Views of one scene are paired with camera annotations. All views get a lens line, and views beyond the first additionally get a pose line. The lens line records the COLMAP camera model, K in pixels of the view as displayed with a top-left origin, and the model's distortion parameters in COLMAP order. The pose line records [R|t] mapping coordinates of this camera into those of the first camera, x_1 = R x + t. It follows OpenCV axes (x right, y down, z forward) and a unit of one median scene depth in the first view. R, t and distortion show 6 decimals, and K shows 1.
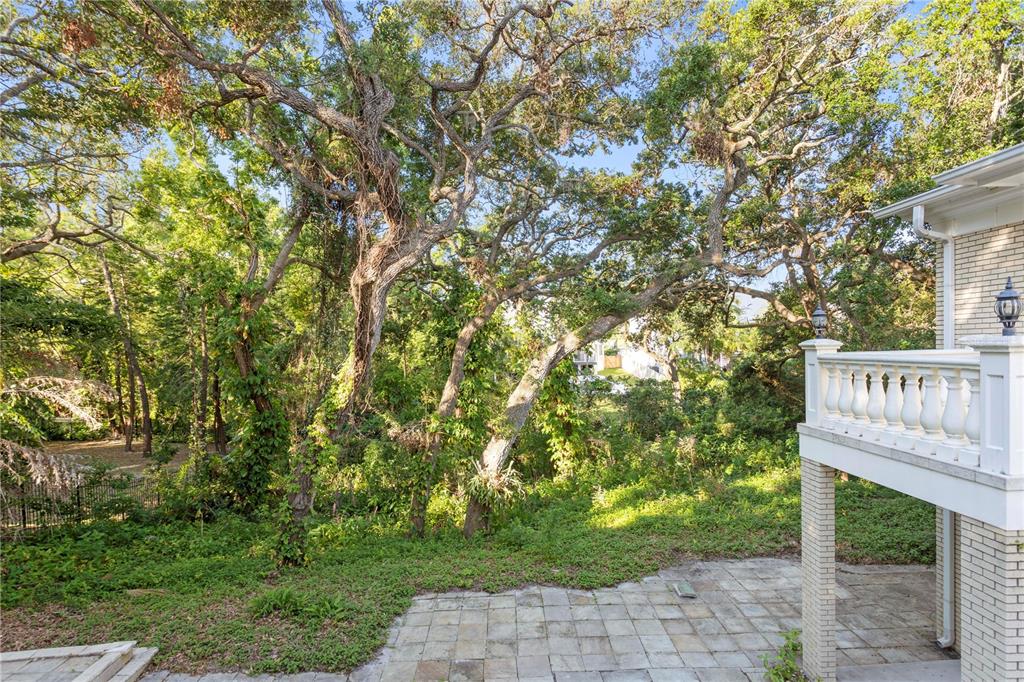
lens RADIAL K [[510.3, 0, 512.0], [0, 510.3, 341.0], [0, 0, 1]] dist [0.026292, 0.000258]
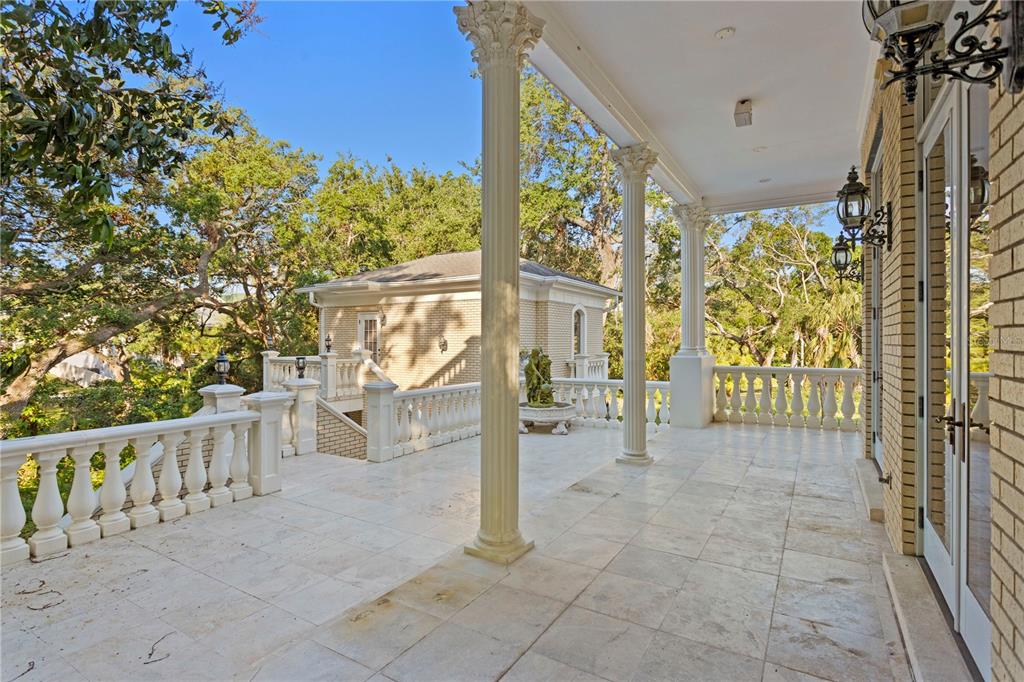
lens RADIAL K [[510.3, 0, 512.0], [0, 510.3, 341.0], [0, 0, 1]] dist [0.026292, 0.000258]
pose [[0.549656, 0.023520, 0.835060, -0.212577], [-0.023193, 0.999648, -0.012889, -0.013840], [-0.835069, -0.012283, 0.550008, -0.340878]]
